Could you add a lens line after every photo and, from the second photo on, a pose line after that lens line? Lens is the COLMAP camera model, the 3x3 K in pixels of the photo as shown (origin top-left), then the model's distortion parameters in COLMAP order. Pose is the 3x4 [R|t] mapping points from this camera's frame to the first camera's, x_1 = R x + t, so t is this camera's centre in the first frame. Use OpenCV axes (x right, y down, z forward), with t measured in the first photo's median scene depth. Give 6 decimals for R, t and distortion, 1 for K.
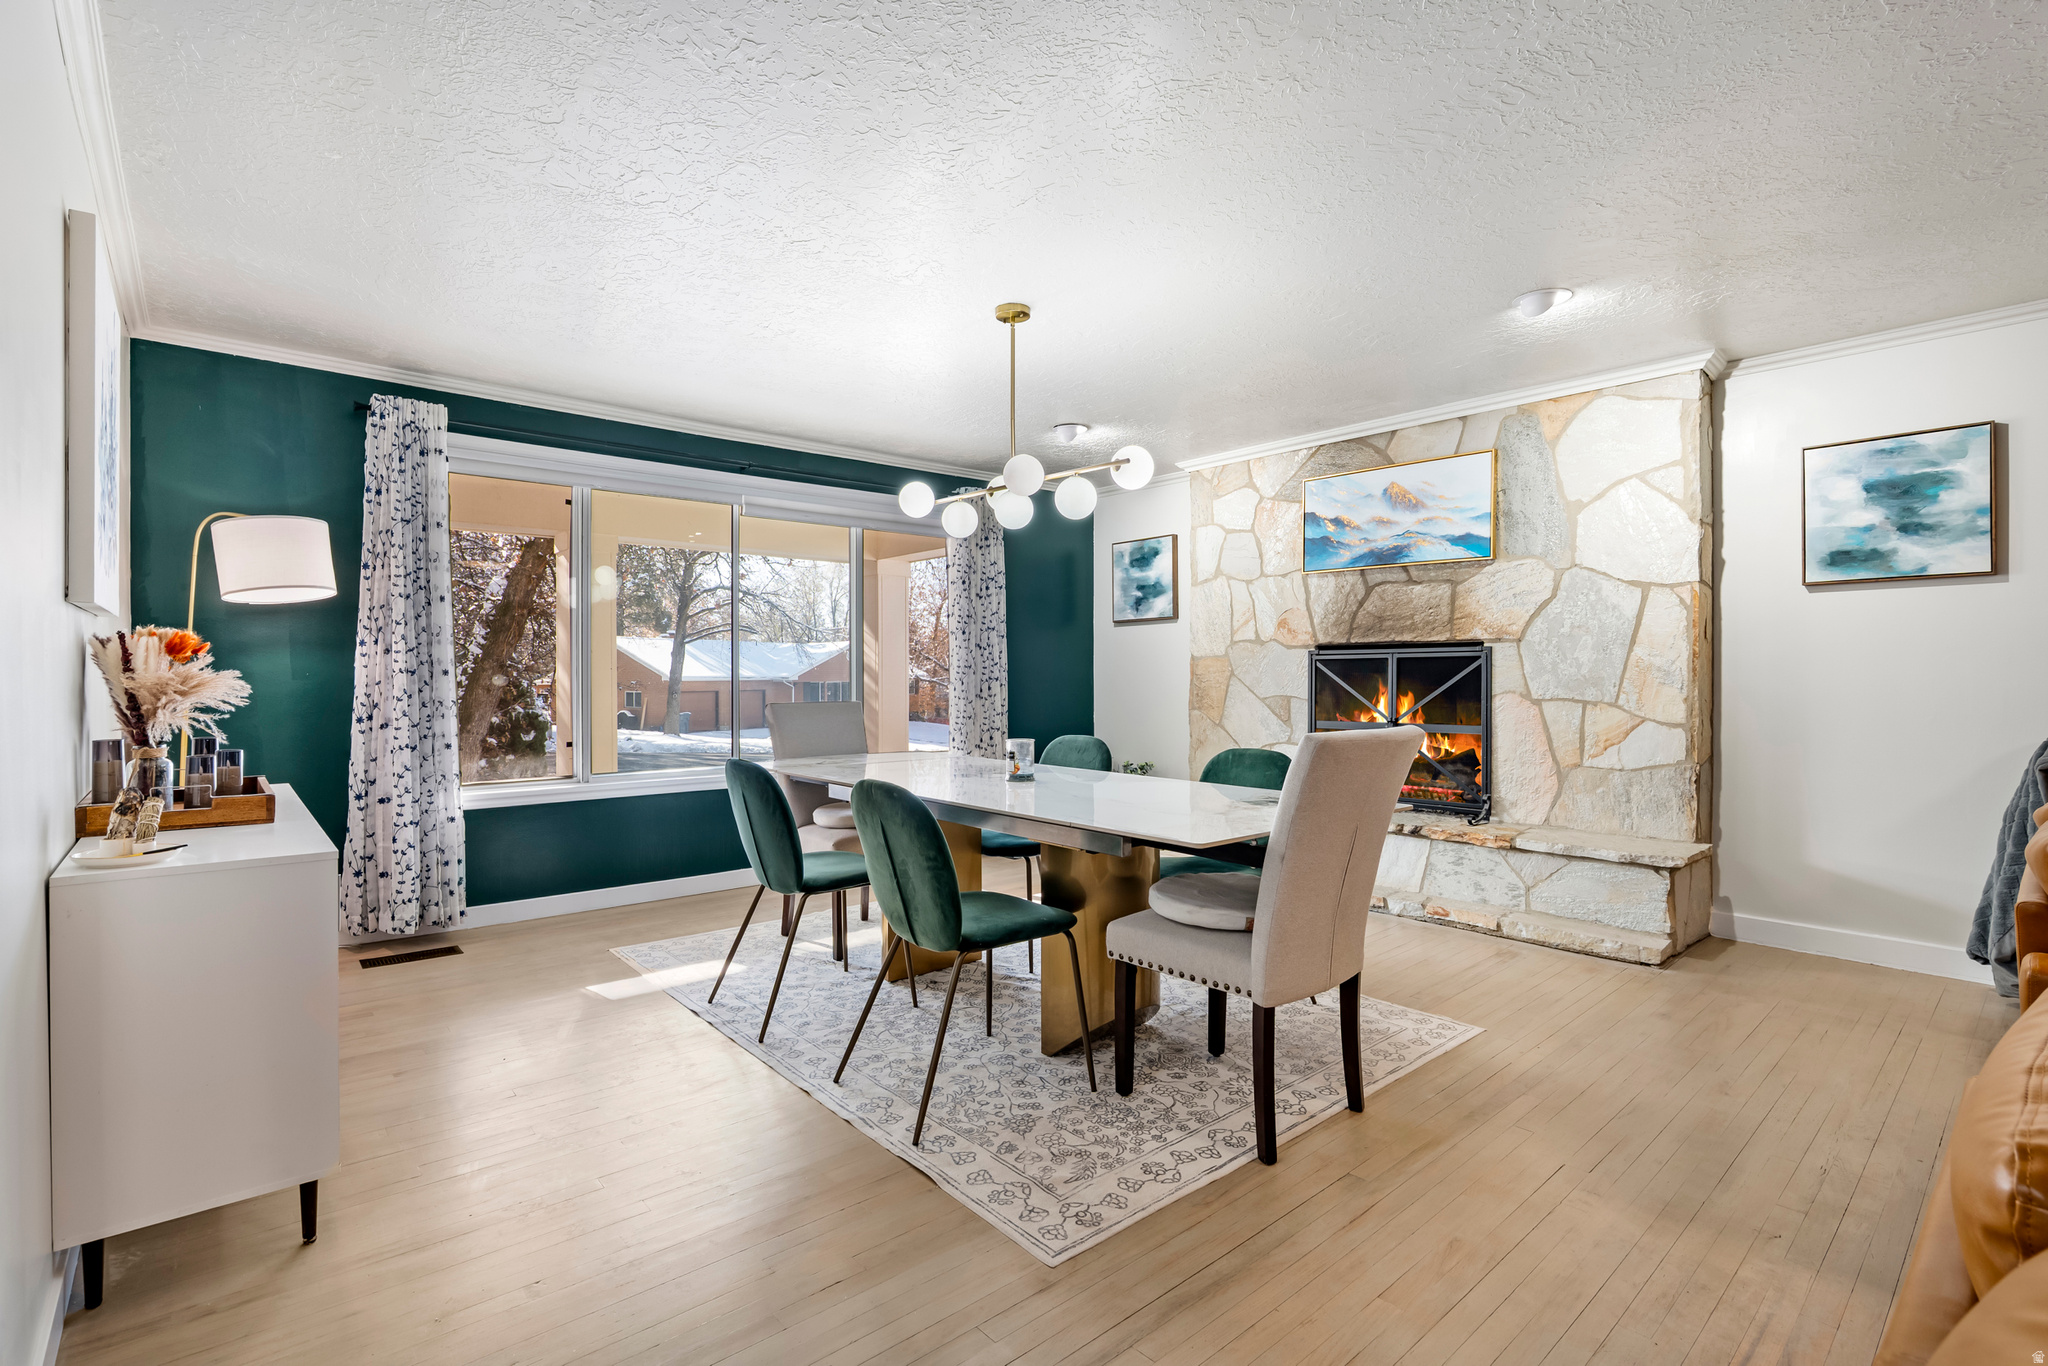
lens RADIAL K [[956.2, 0, 1016.6], [0, 956.2, 681.5], [0, 0, 1]] dist [-0.024925, 0.000602]
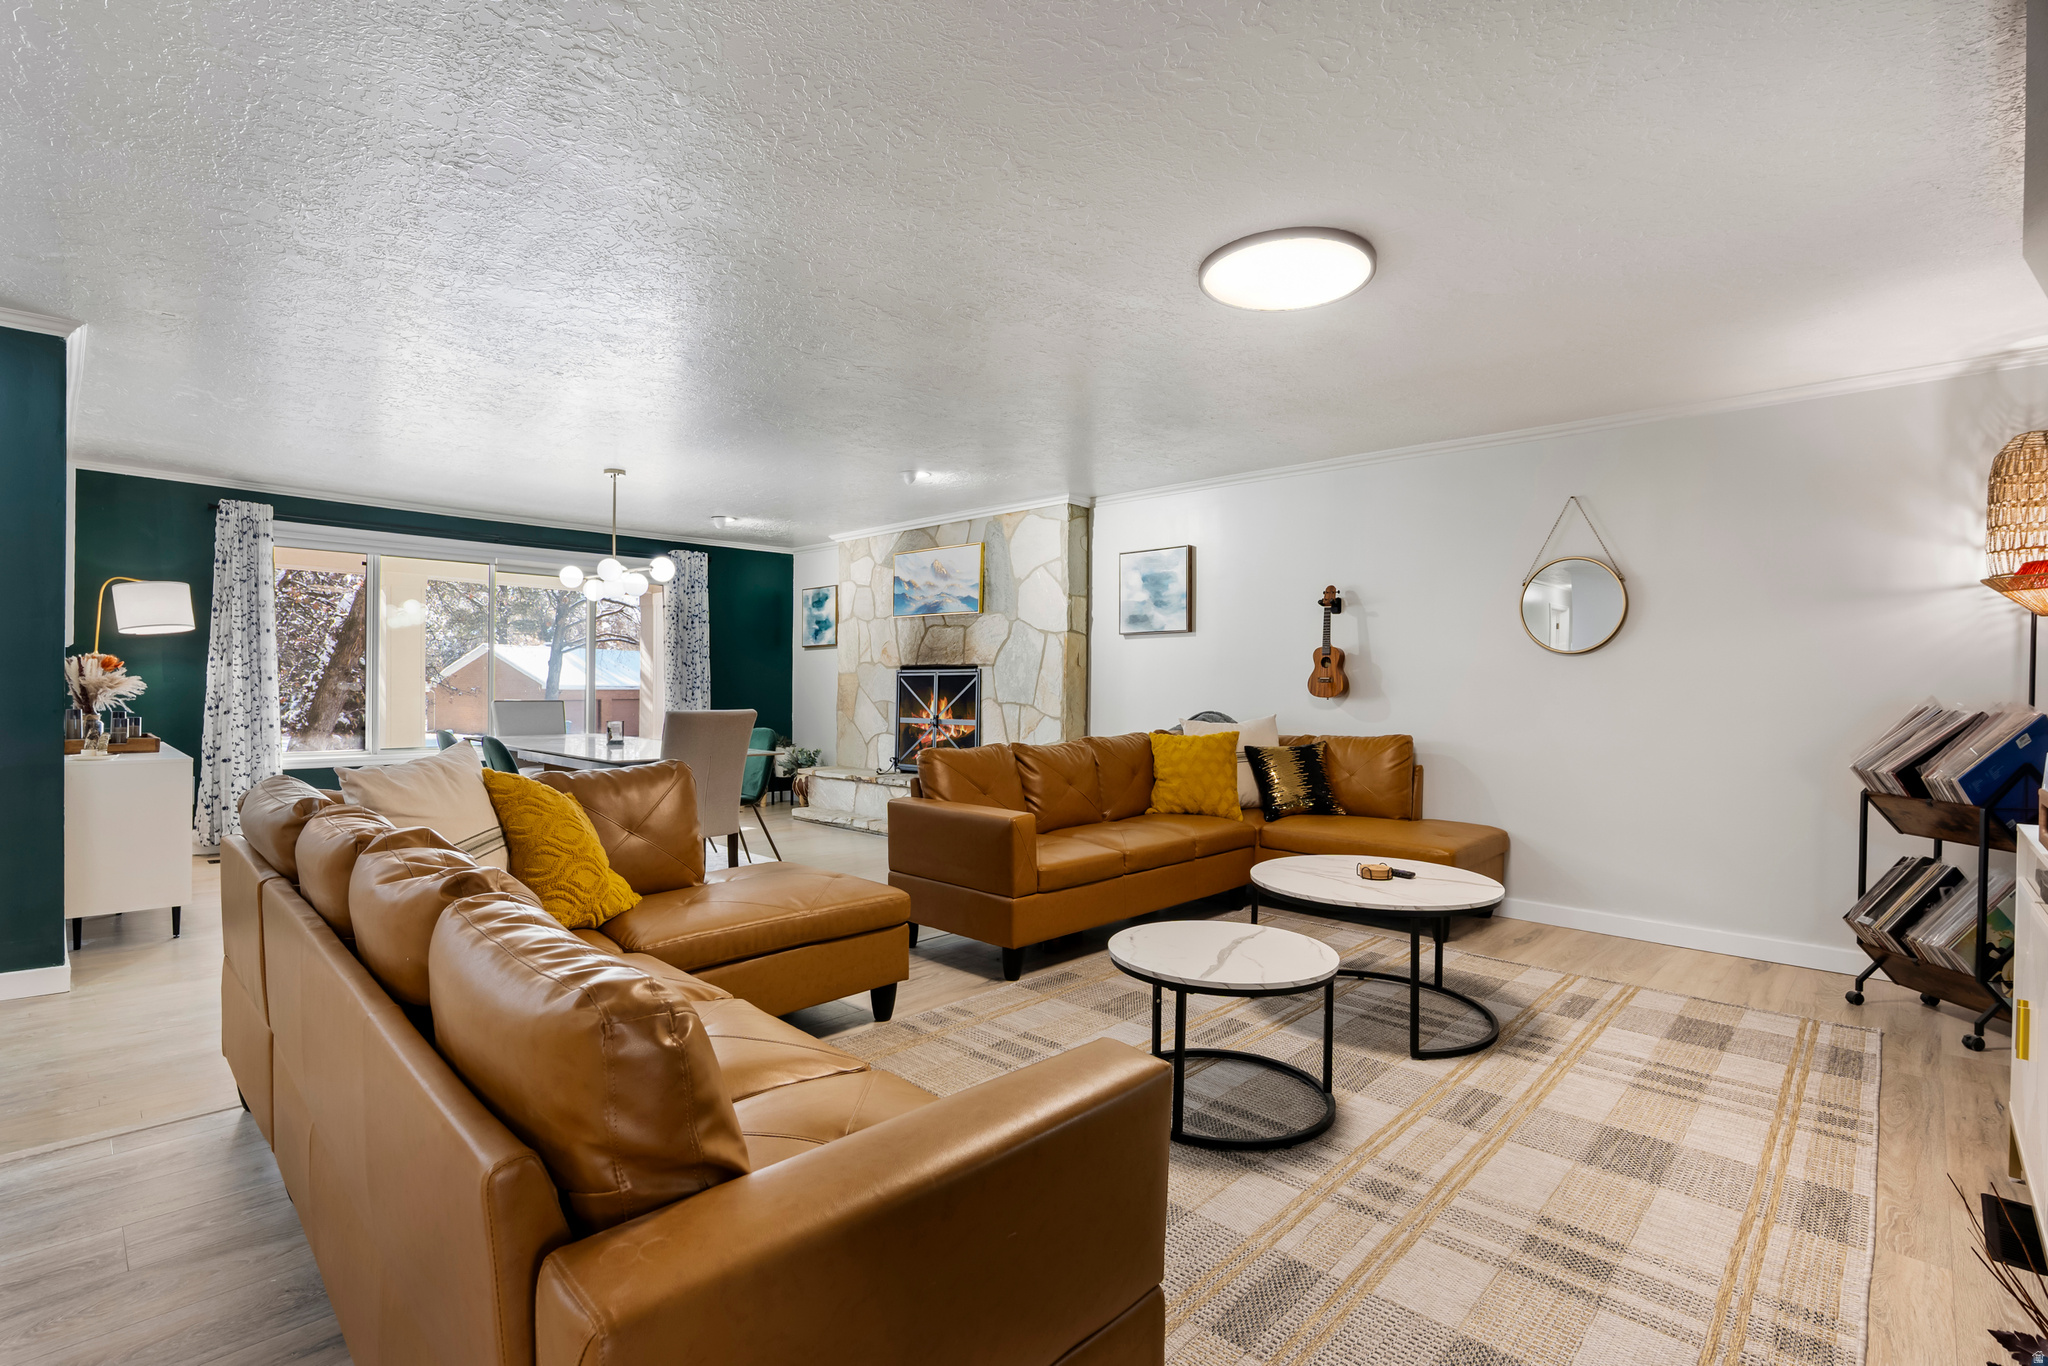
lens RADIAL K [[971.4, 0, 1019.1], [0, 971.4, 693.9], [0, 0, 1]] dist [-0.014339, 0.000025]
pose [[0.996364, 0.009470, 0.084665, 0.478312], [-0.009388, 0.999955, -0.001361, 0.006285], [-0.084674, 0.000561, 0.996409, -0.663197]]
